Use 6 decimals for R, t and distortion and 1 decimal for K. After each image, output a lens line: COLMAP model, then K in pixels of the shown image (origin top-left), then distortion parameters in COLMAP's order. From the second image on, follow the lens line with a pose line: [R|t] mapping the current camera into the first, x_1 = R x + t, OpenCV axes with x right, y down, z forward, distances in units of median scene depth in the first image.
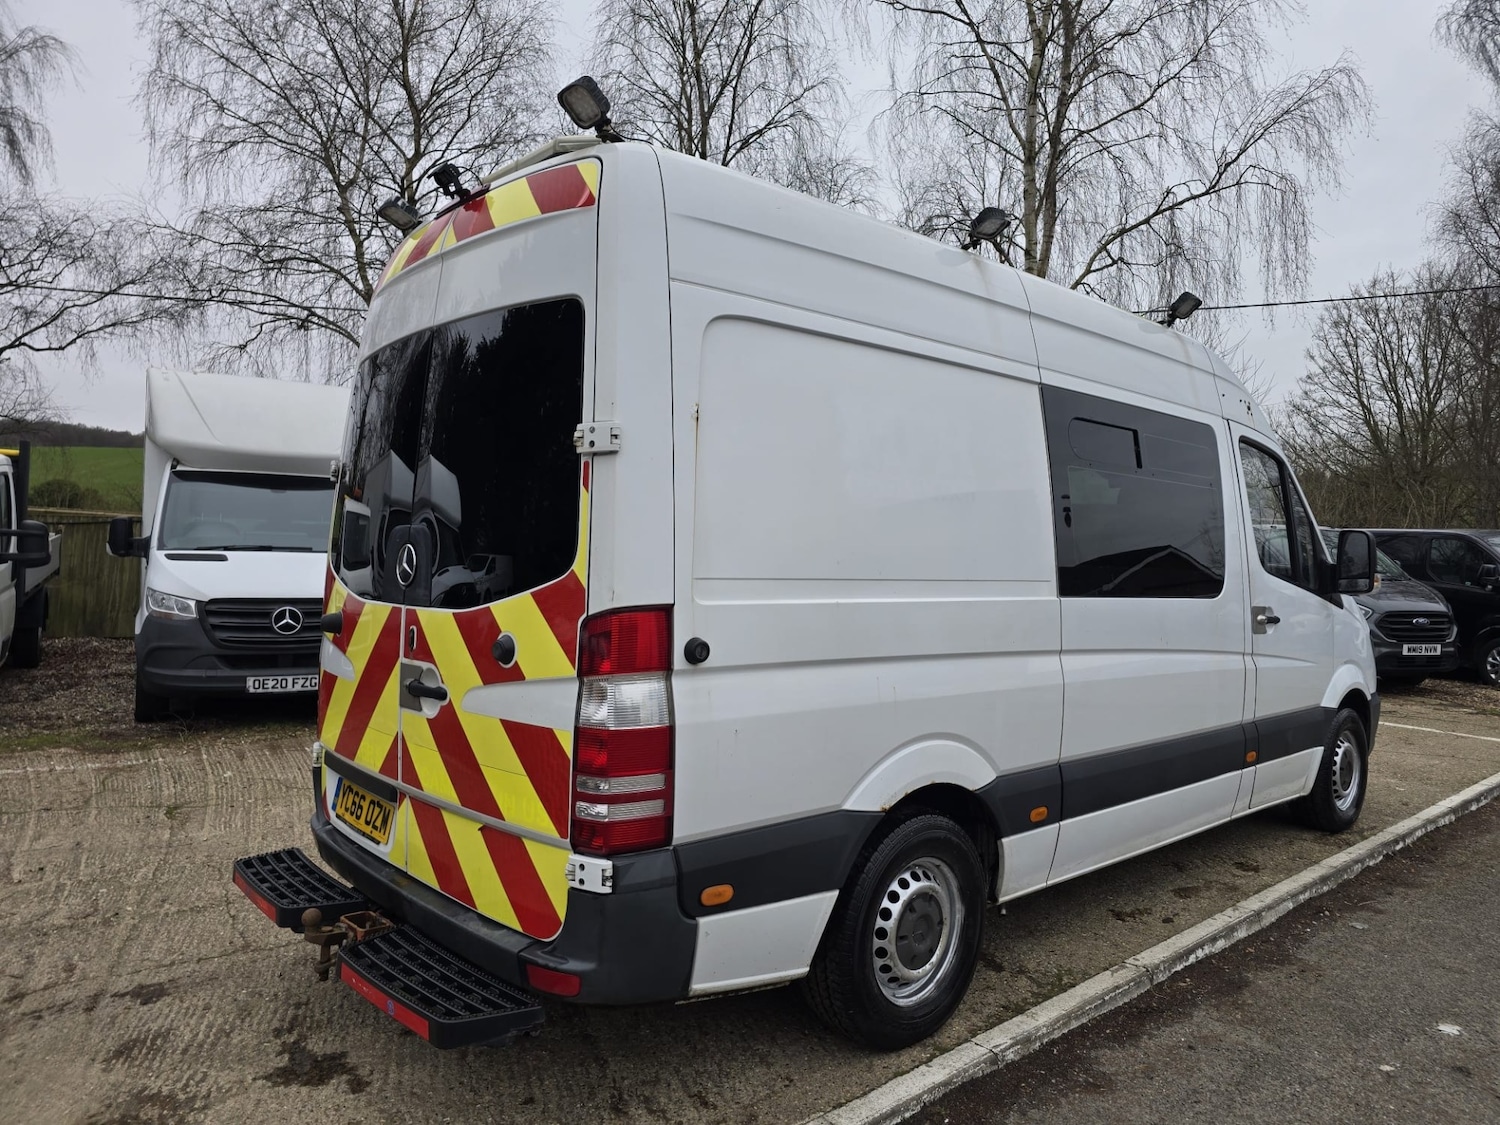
lens RADIAL K [[1025.3, 0, 784.4], [0, 1025.3, 533.3], [0, 0, 1]] dist [0.041201, -0.033402]
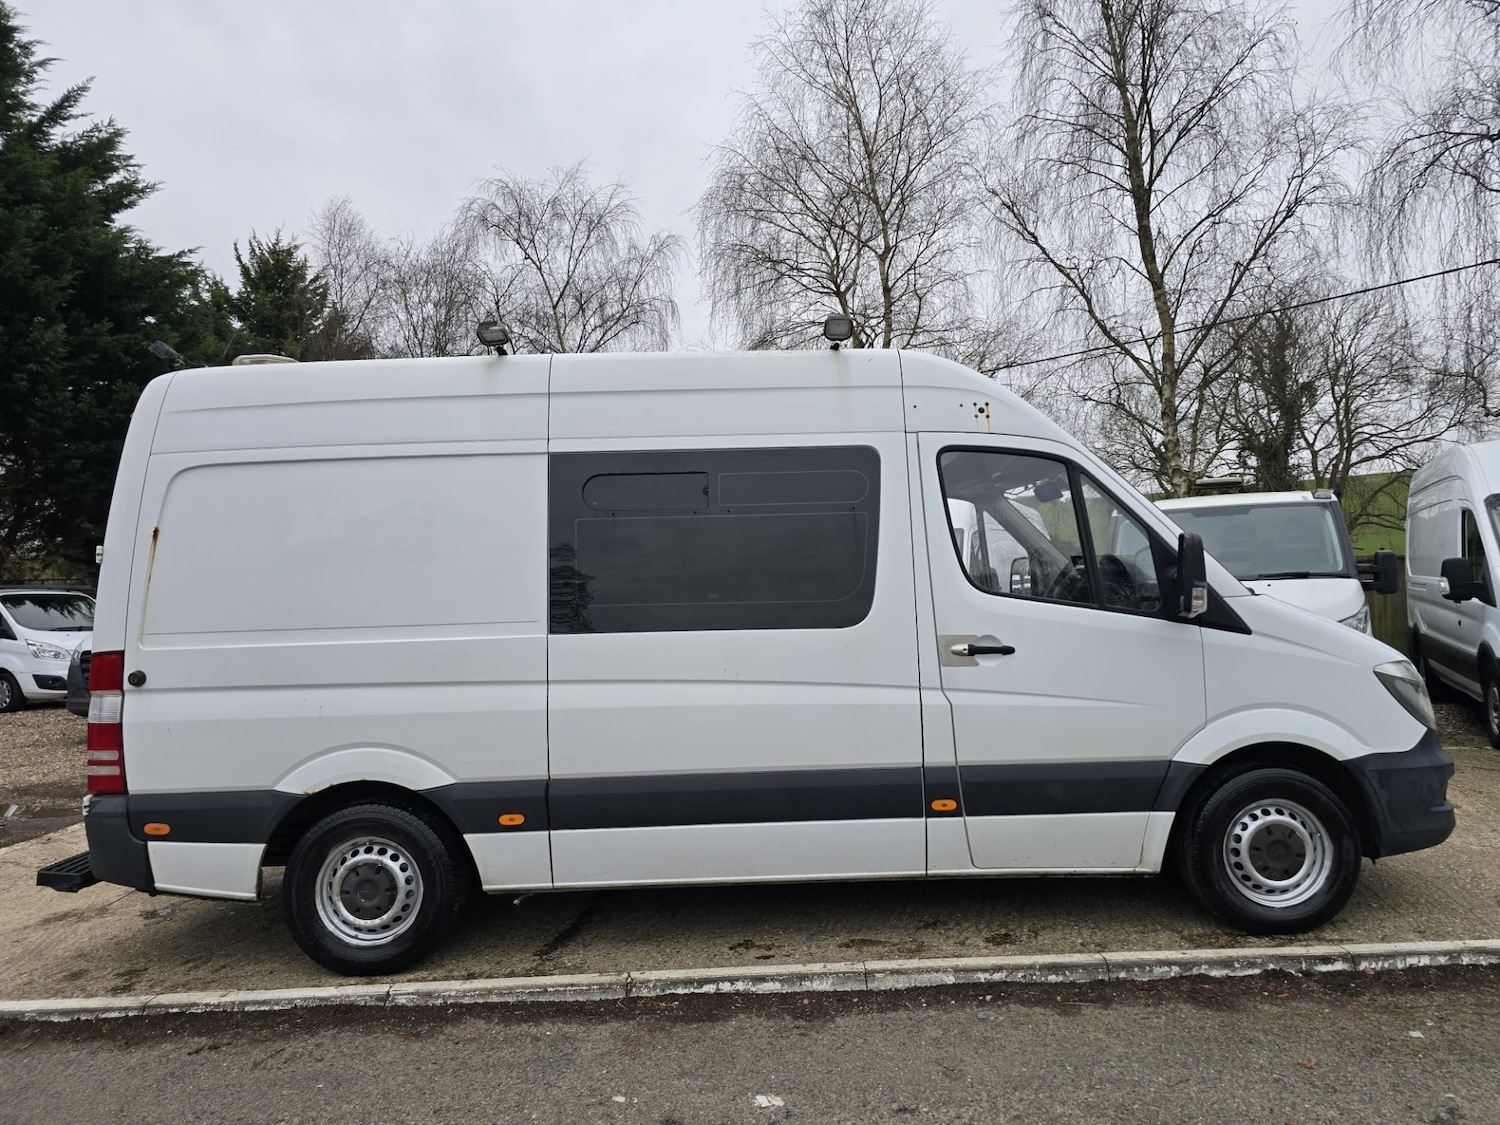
lens RADIAL K [[1025.3, 0, 744.3], [0, 1025.3, 538.8], [0, 0, 1]] dist [0.041201, -0.033402]
pose [[0.725101, -0.085931, -0.683260, 1.338705], [0.066721, 0.996283, -0.054492, 0.034542], [0.685403, -0.006076, 0.728139, 0.339673]]
